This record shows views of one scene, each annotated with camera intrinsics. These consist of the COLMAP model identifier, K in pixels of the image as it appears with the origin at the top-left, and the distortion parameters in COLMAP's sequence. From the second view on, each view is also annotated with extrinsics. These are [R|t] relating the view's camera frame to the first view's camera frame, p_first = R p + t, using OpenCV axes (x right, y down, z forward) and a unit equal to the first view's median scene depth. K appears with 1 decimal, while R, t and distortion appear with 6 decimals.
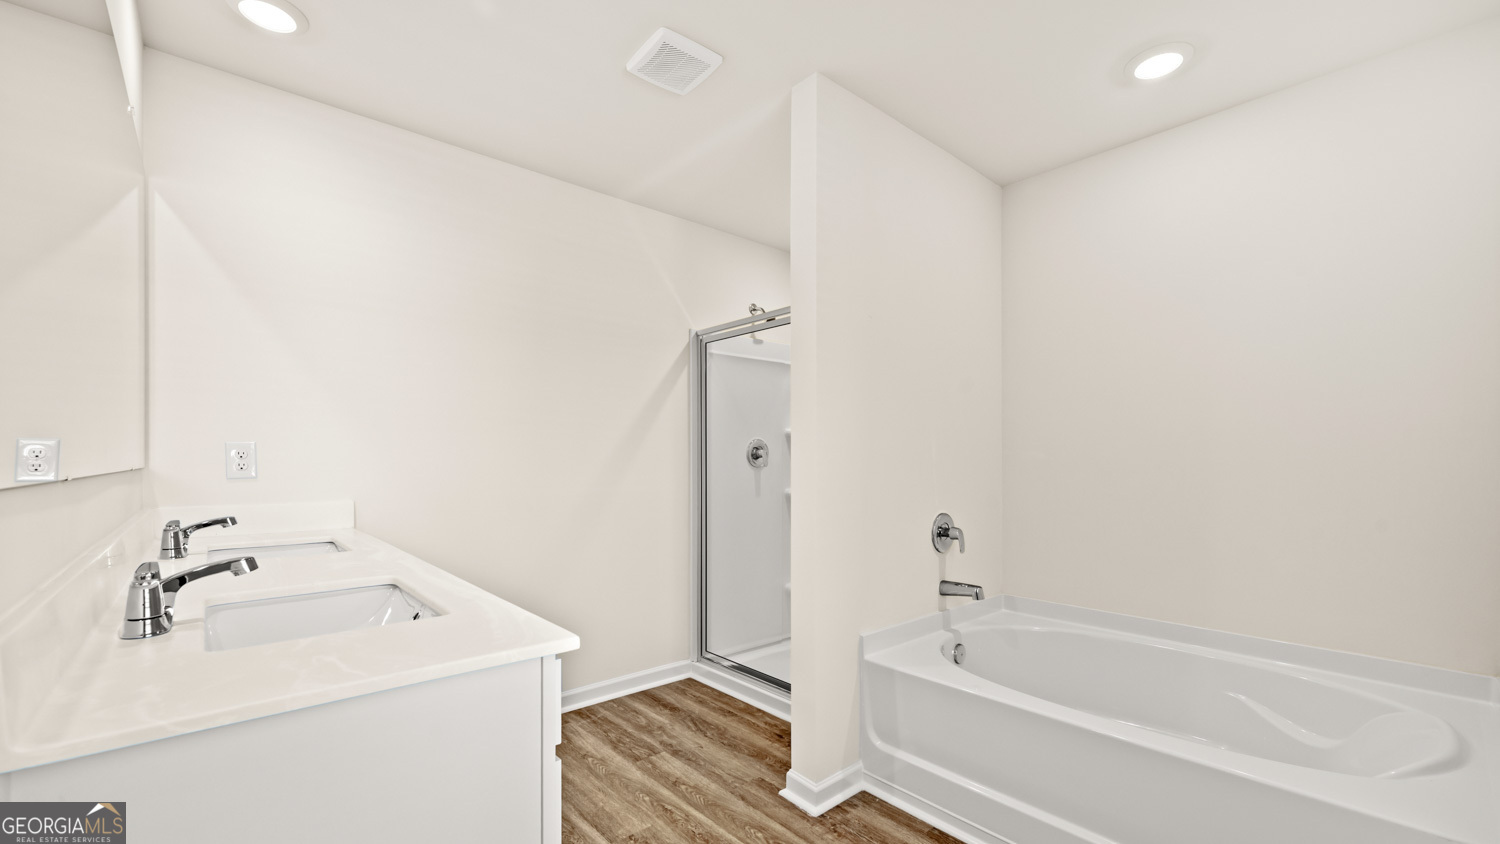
lens RADIAL K [[607.2, 0, 746.4], [0, 607.2, 459.2], [0, 0, 1]] dist [0.000227, 0.000171]
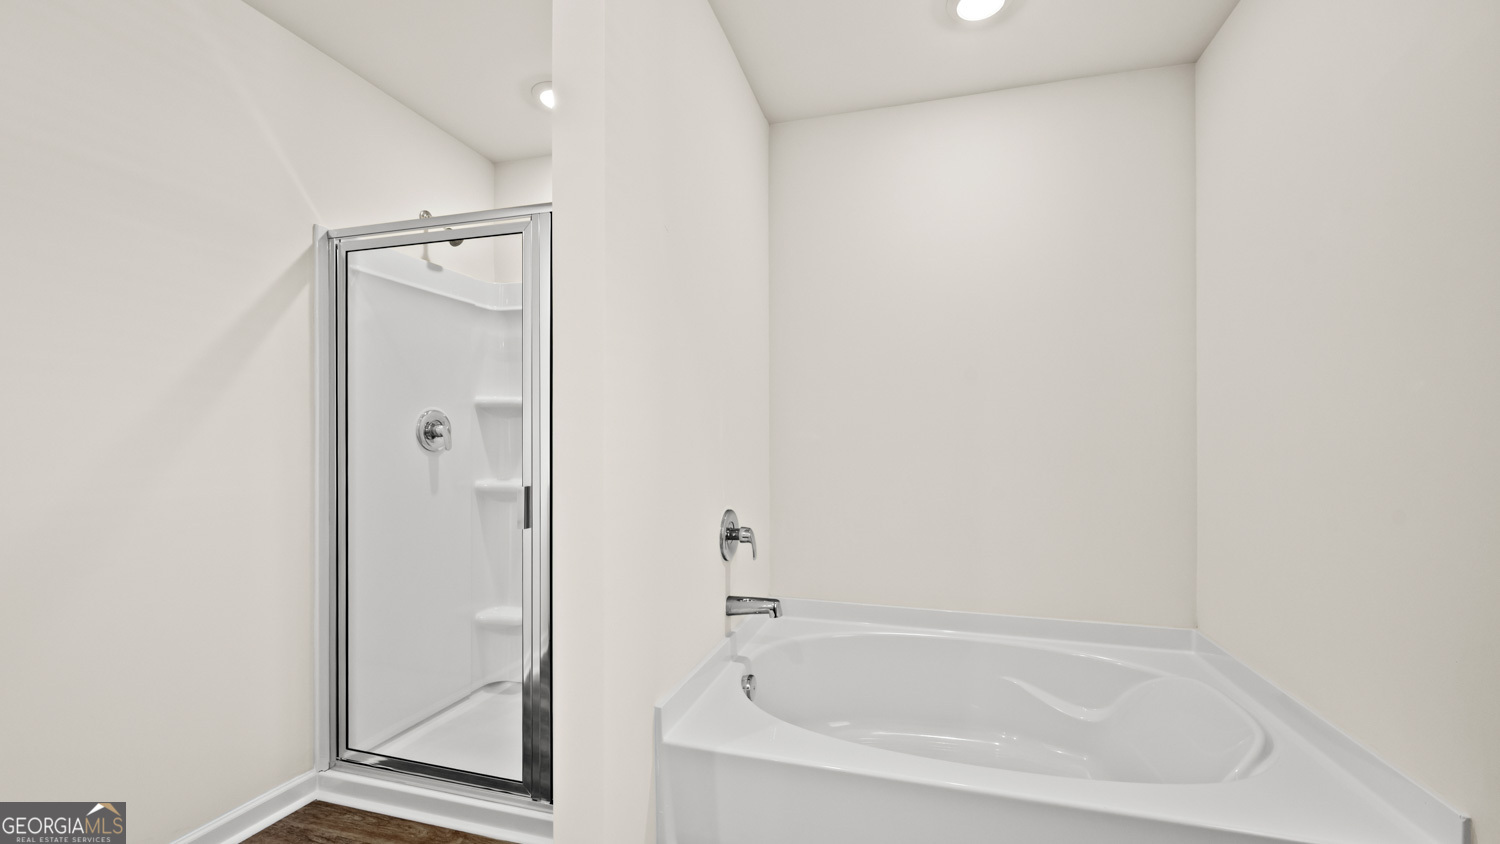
lens RADIAL K [[601.0, 0, 761.6], [0, 601.0, 446.7], [0, 0, 1]] dist [-0.001655, -0.000327]
pose [[0.837510, 0.002165, 0.546418, -0.053036], [-0.005315, 0.999977, 0.004184, 0.004475], [-0.546396, -0.006408, 0.837502, 0.288819]]
